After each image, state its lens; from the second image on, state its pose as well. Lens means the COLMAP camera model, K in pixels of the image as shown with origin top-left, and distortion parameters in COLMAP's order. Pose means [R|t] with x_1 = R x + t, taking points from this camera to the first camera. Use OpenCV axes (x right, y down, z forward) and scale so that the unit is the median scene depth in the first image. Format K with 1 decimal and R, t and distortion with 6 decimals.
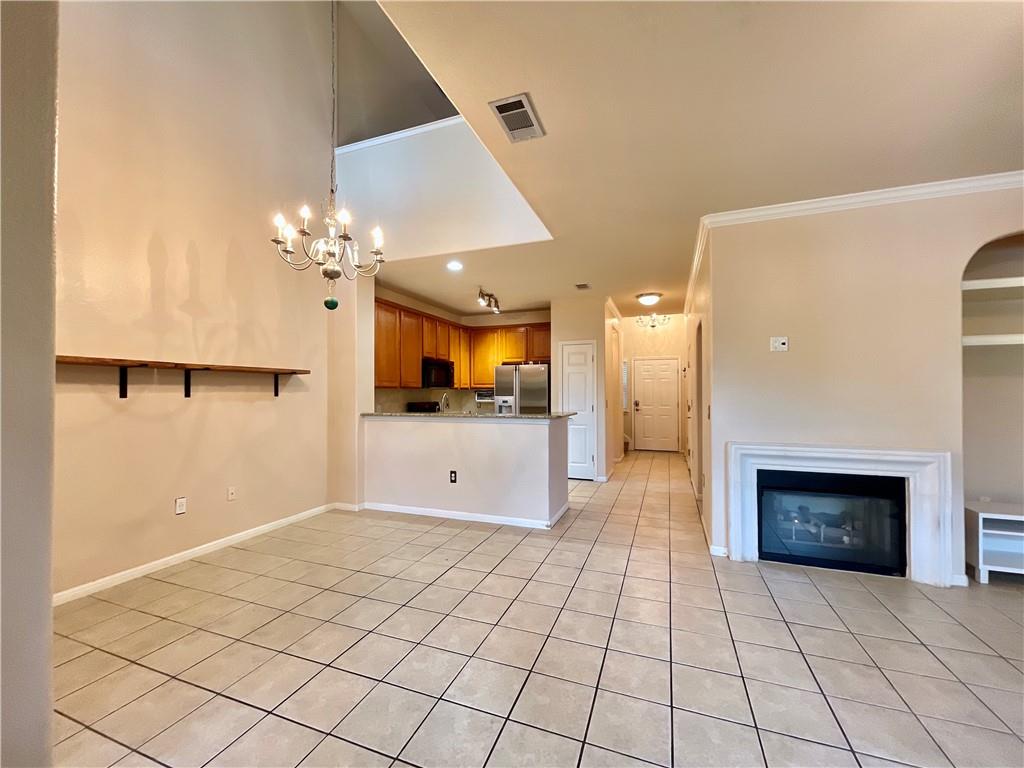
lens RADIAL K [[414.9, 0, 507.3], [0, 414.9, 386.8], [0, 0, 1]] dist [-0.004388, 0.002435]
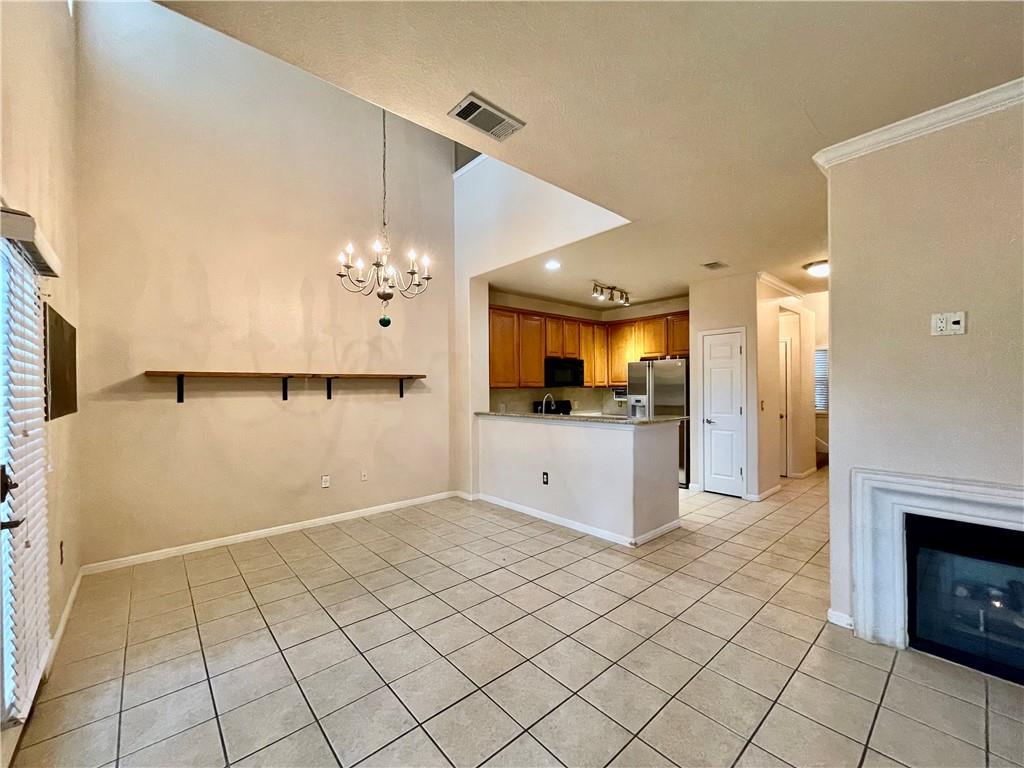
lens RADIAL K [[414.9, 0, 508.5], [0, 414.9, 387.4], [0, 0, 1]] dist [-0.004388, 0.002435]
pose [[0.884578, -0.006311, -0.466349, 0.287024], [0.014419, 0.999801, 0.013819, -0.018844], [0.466169, -0.018949, 0.884493, 0.089184]]
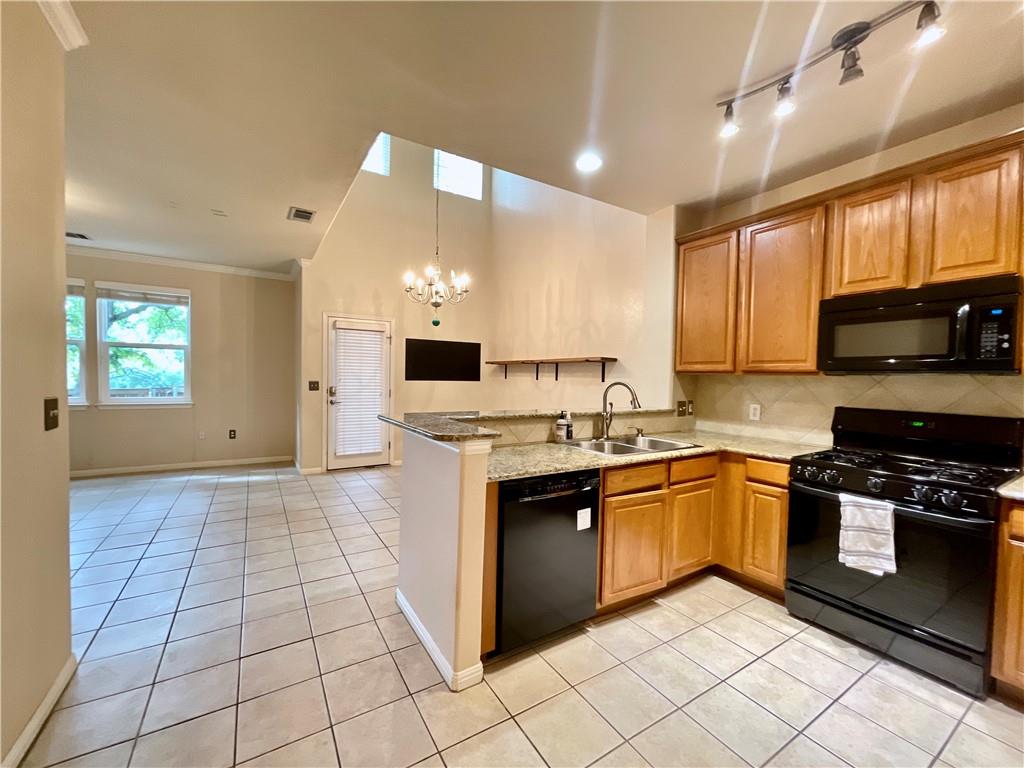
lens RADIAL K [[414.9, 0, 511.7], [0, 414.9, 387.2], [0, 0, 1]] dist [-0.004388, 0.002435]
pose [[-0.602793, 0.013570, -0.797783, 0.492376], [-0.004801, 0.999776, 0.020633, 0.016048], [0.797884, 0.016267, -0.602592, 1.530637]]
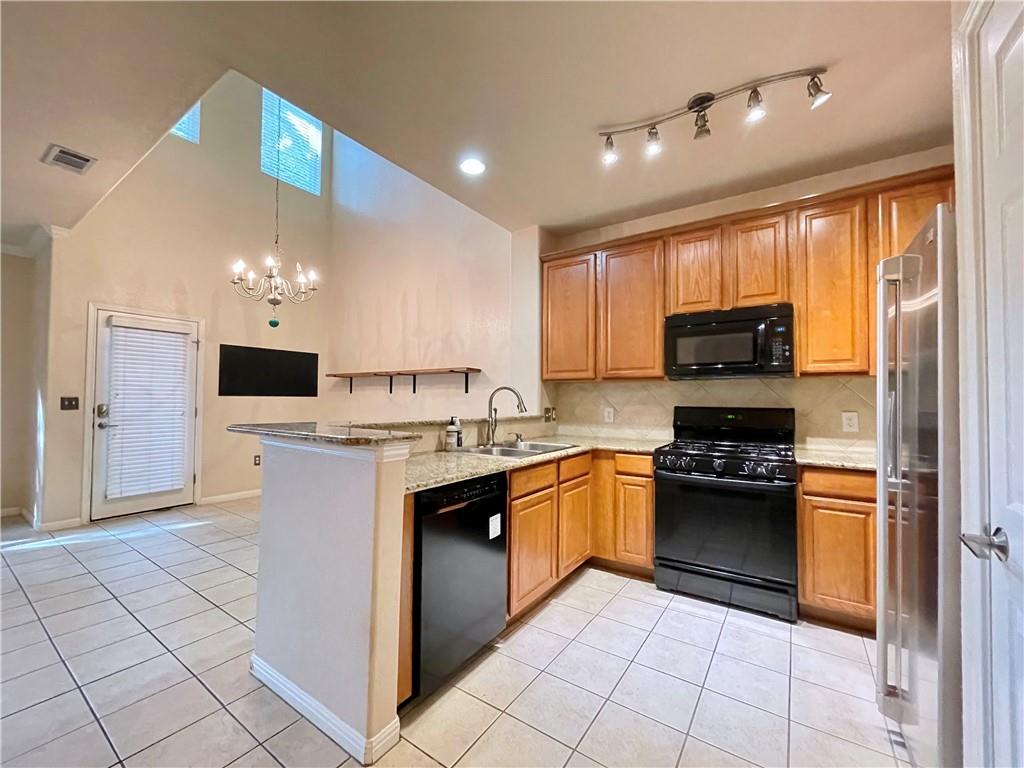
lens RADIAL K [[414.9, 0, 513.5], [0, 414.9, 386.5], [0, 0, 1]] dist [-0.004388, 0.002435]
pose [[-0.232642, -0.027295, -0.972179, 0.501055], [0.008467, 0.999511, -0.030089, 0.041400], [0.972526, -0.015231, -0.232297, 1.430734]]
